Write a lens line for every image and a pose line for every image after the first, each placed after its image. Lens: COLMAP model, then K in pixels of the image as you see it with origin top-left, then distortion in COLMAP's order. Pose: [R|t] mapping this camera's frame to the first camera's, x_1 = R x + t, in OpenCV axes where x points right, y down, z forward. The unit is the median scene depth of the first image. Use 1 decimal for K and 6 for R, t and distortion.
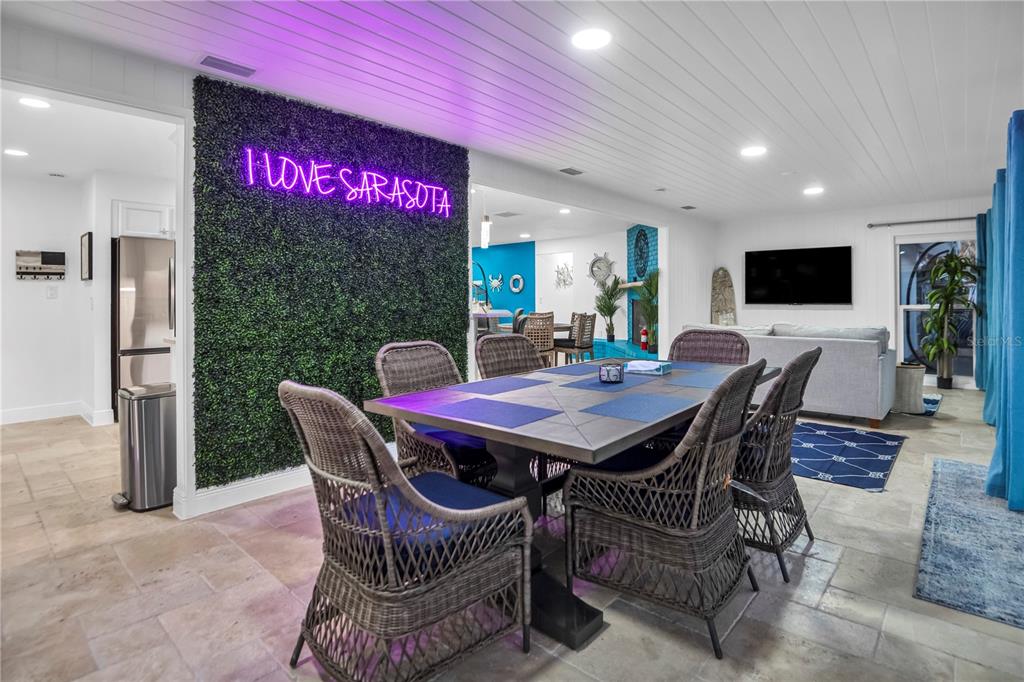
lens RADIAL K [[484.8, 0, 508.8], [0, 484.8, 301.8], [0, 0, 1]] dist [-0.024268, -0.001194]
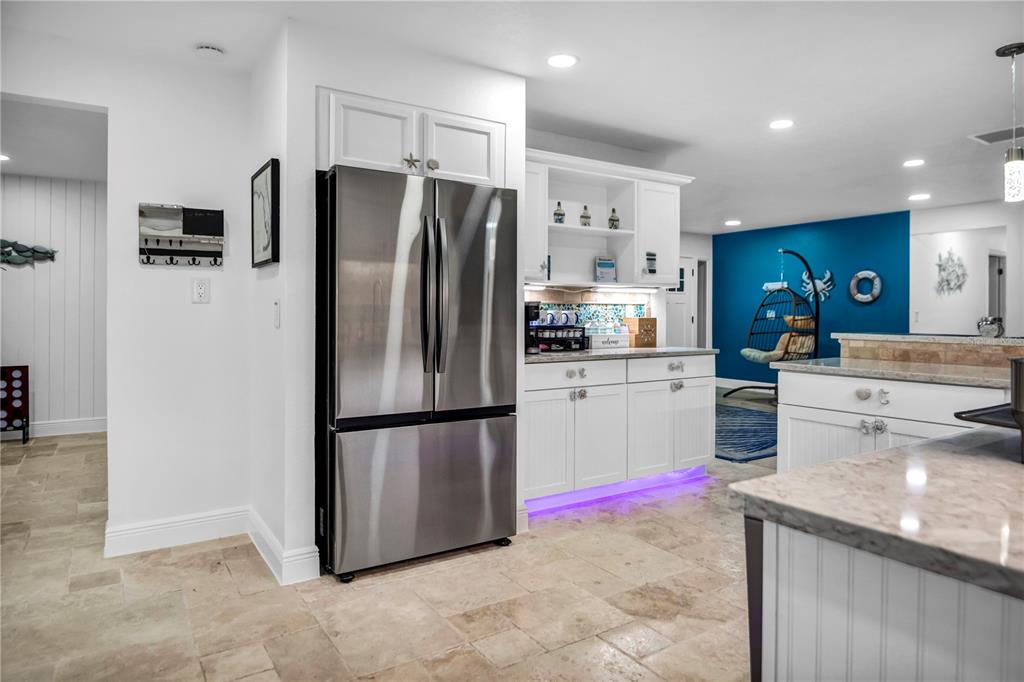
lens RADIAL K [[629.2, 0, 509.0], [0, 629.2, 318.5], [0, 0, 1]] dist [-0.006706, -0.001074]
pose [[0.961004, 0.013786, -0.276191, -0.466673], [-0.012318, 0.999899, 0.007050, -0.000217], [0.276261, -0.003373, 0.961077, 0.451848]]
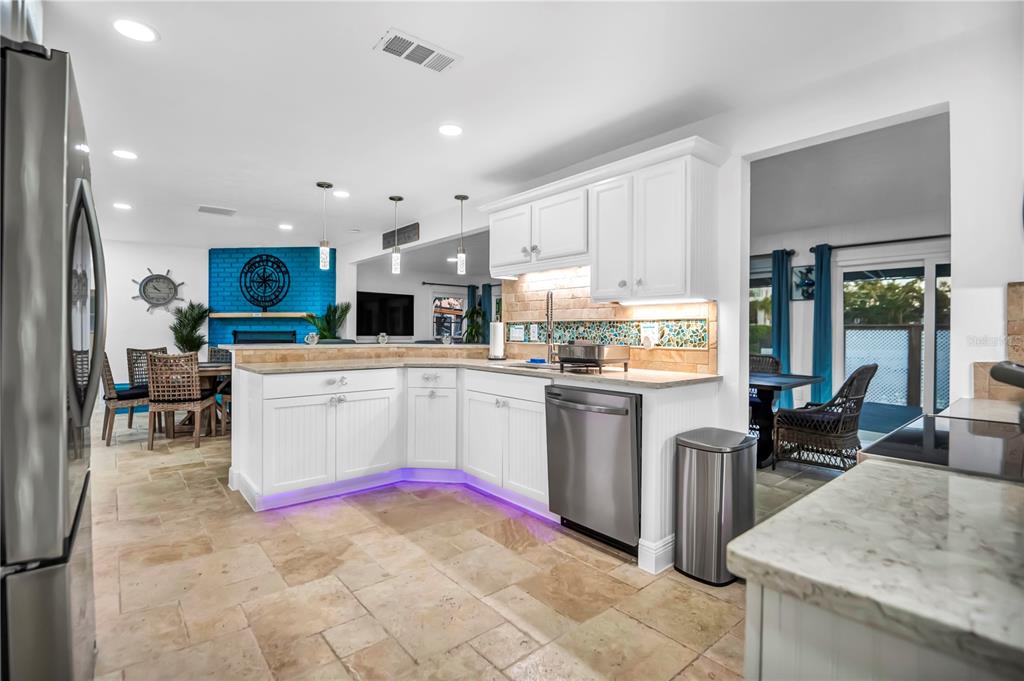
lens RADIAL K [[484.8, 0, 516.6], [0, 484.8, 336.8], [0, 0, 1]] dist [-0.024268, -0.001194]
pose [[0.152655, -0.003384, 0.988274, -1.019937], [-0.002455, 0.999990, 0.003804, 0.000227], [-0.988276, -0.003007, 0.152646, 0.739862]]
